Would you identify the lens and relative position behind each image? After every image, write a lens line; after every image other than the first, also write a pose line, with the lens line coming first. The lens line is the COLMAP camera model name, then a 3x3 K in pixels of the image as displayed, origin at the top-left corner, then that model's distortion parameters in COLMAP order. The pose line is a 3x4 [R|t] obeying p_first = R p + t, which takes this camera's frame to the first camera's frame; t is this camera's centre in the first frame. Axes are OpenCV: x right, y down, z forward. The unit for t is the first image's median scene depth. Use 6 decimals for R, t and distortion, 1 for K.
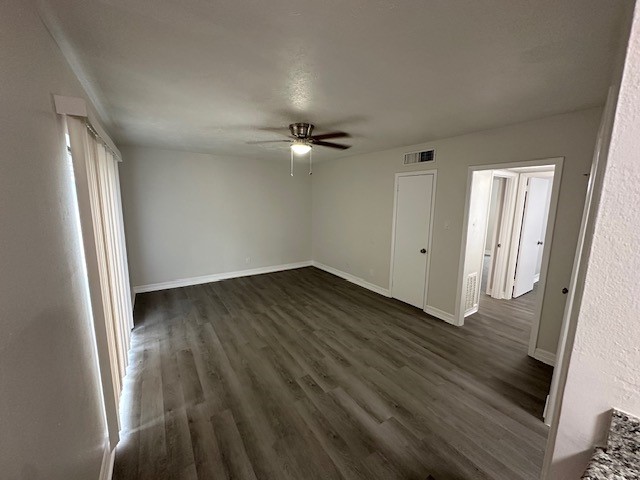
lens RADIAL K [[256.7, 0, 321.4], [0, 256.7, 239.1], [0, 0, 1]] dist [0.002261, 0.000318]
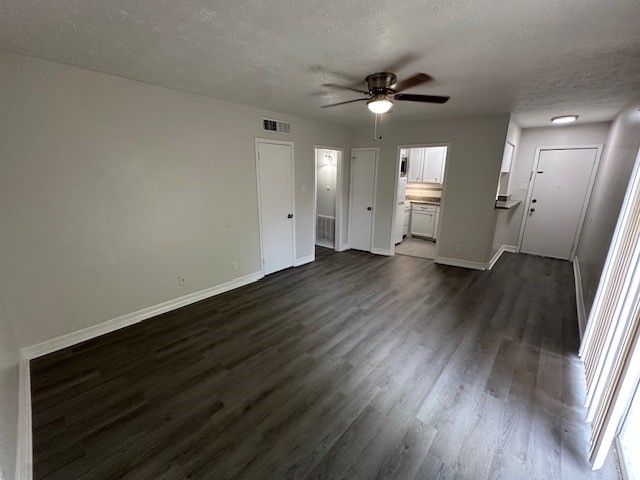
lens RADIAL K [[256.7, 0, 321.1], [0, 256.7, 237.9], [0, 0, 1]] dist [0.002261, 0.000318]
pose [[-0.241675, -0.252054, 0.937050, -0.705248], [0.142419, 0.946004, 0.291194, -0.168735], [-0.959849, 0.203828, -0.192728, 1.096281]]
